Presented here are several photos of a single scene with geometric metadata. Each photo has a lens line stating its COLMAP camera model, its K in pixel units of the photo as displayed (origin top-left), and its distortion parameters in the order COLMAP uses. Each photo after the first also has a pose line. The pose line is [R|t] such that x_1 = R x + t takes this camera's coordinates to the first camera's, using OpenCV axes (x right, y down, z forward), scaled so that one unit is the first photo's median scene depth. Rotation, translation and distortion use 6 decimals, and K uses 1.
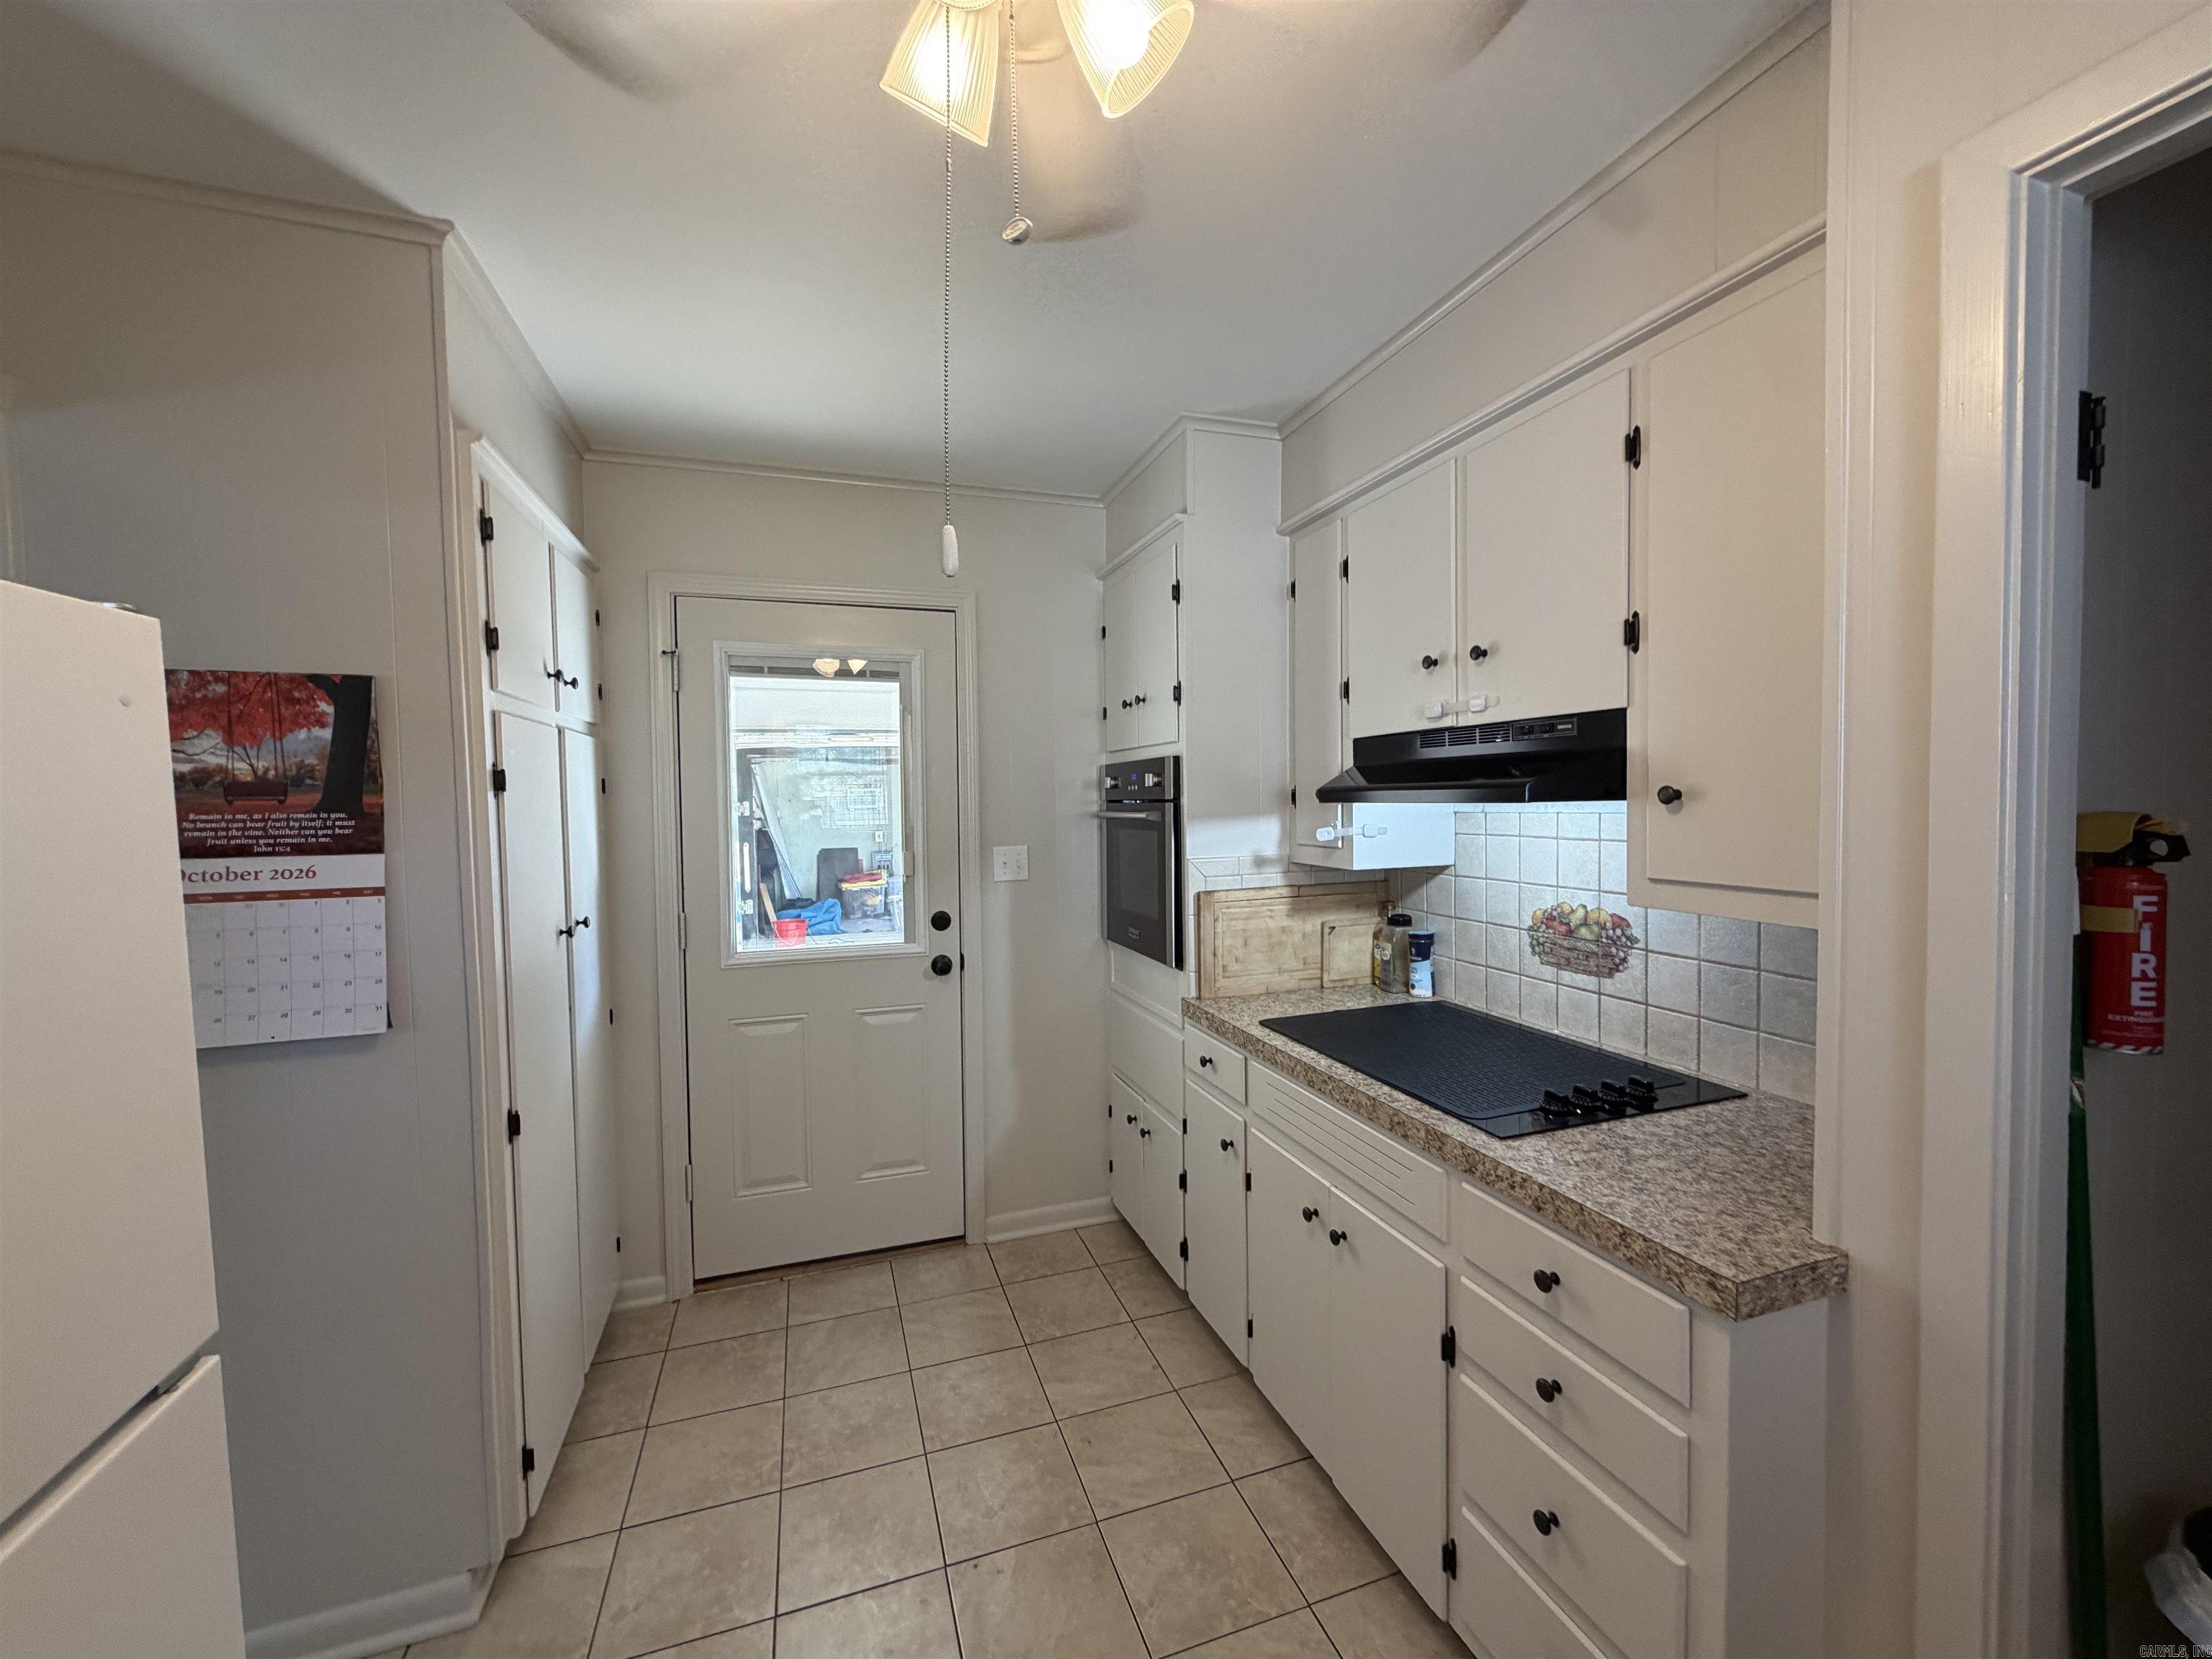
lens RADIAL K [[882.4, 0, 1106.3], [0, 882.4, 827.8], [0, 0, 1]] dist [-0.000172, 0.000086]
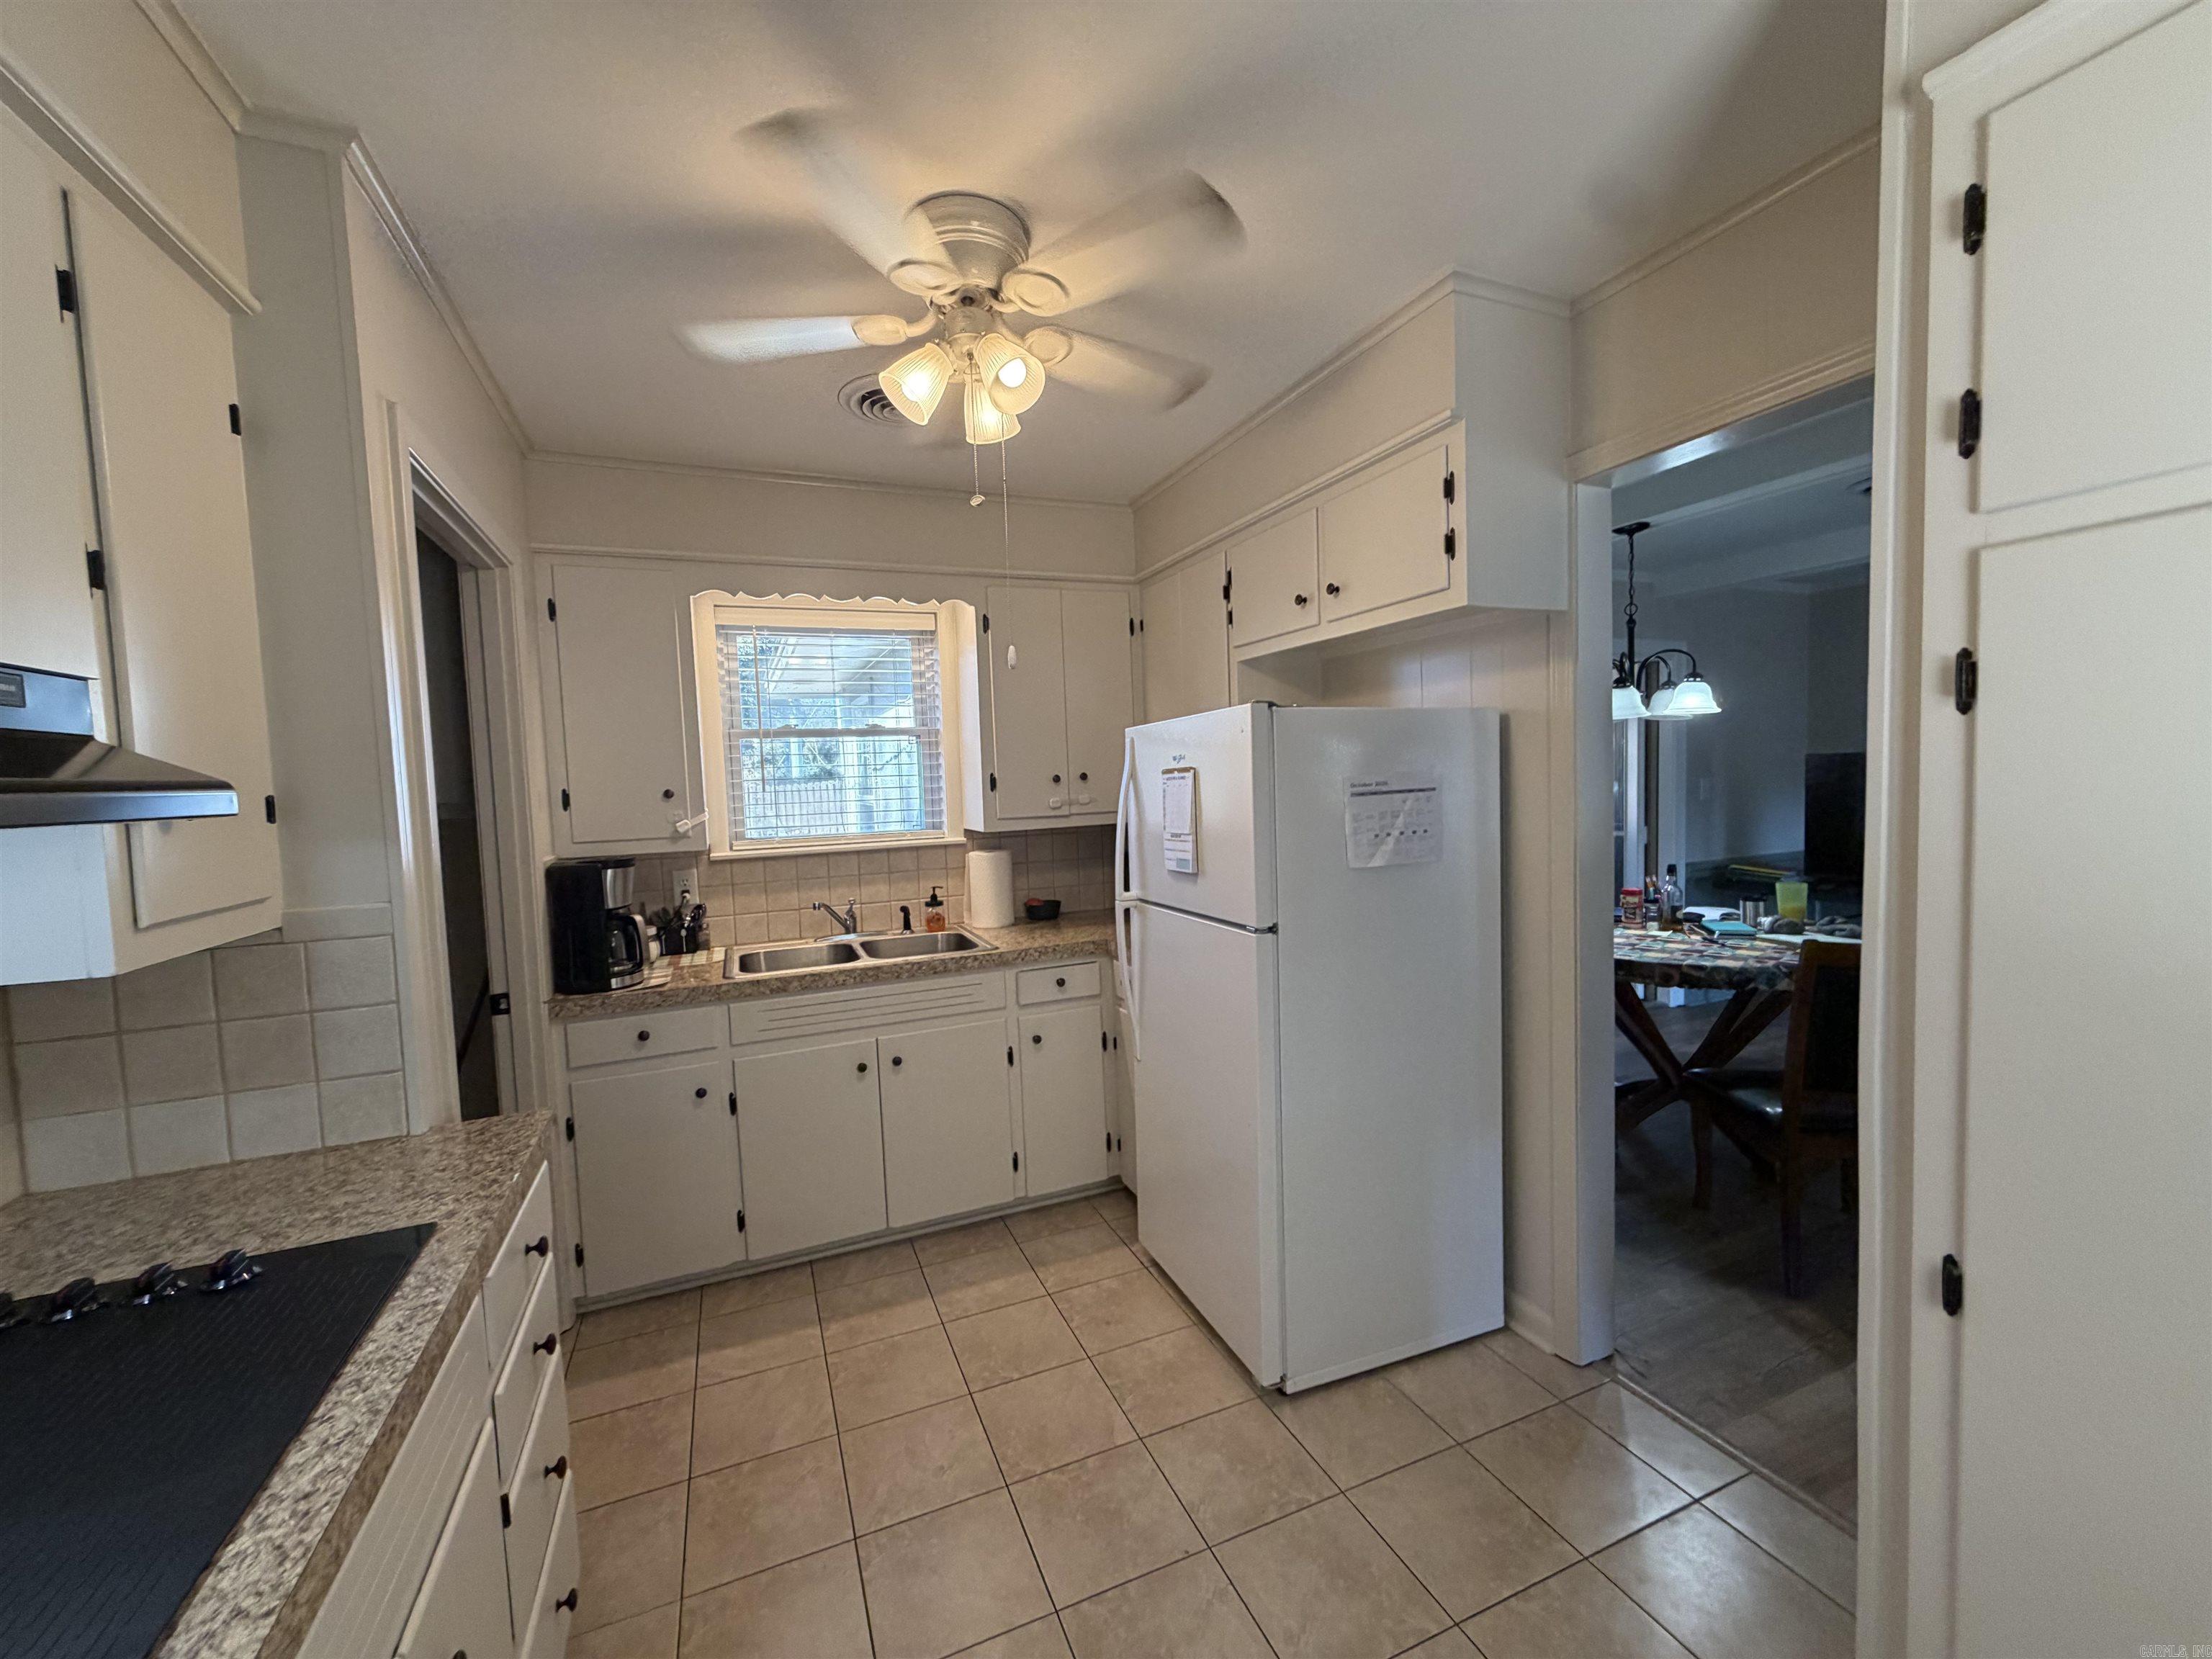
lens RADIAL K [[882.4, 0, 1103.9], [0, 882.4, 829.2], [0, 0, 1]] dist [-0.000172, 0.000086]
pose [[-0.996915, 0.049748, -0.060709, -0.132267], [0.043790, 0.994436, 0.095805, -0.059893], [0.065137, 0.092851, -0.993547, 1.811413]]
